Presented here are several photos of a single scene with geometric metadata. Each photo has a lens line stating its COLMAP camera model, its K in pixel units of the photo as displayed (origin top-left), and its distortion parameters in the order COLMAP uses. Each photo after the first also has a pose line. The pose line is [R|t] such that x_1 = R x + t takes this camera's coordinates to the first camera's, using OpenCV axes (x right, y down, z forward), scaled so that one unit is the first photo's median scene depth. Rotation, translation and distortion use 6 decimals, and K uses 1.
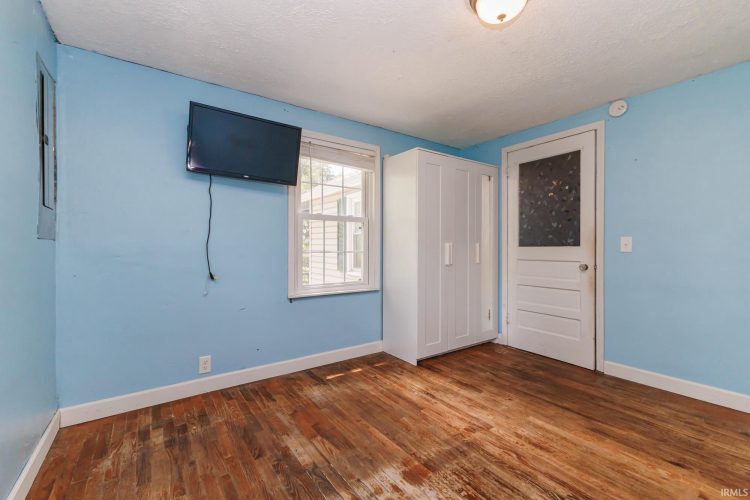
lens RADIAL K [[325.4, 0, 376.4], [0, 325.4, 246.2], [0, 0, 1]] dist [0.004064, 0.000282]
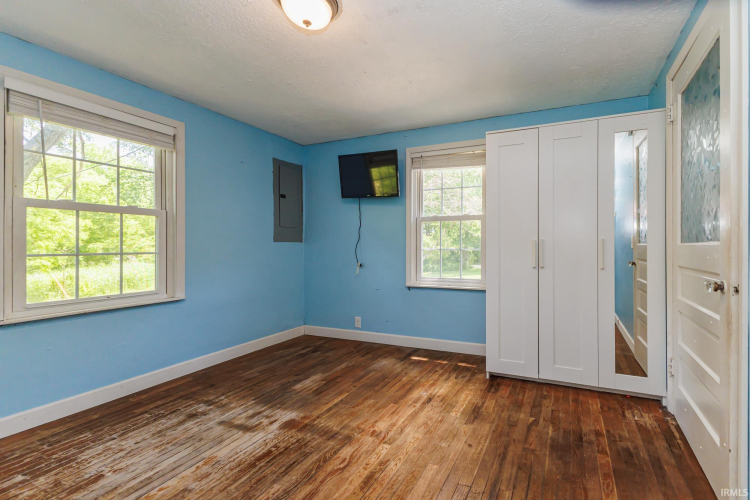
lens RADIAL K [[318.7, 0, 452.2], [0, 318.7, 245.3], [0, 0, 1]] dist [0.002809, 0.000135]
pose [[0.565598, 0.000207, -0.824681, 1.002489], [0.000244, 1.000000, 0.000419, 0.003132], [0.824681, -0.000438, 0.565598, 0.545609]]
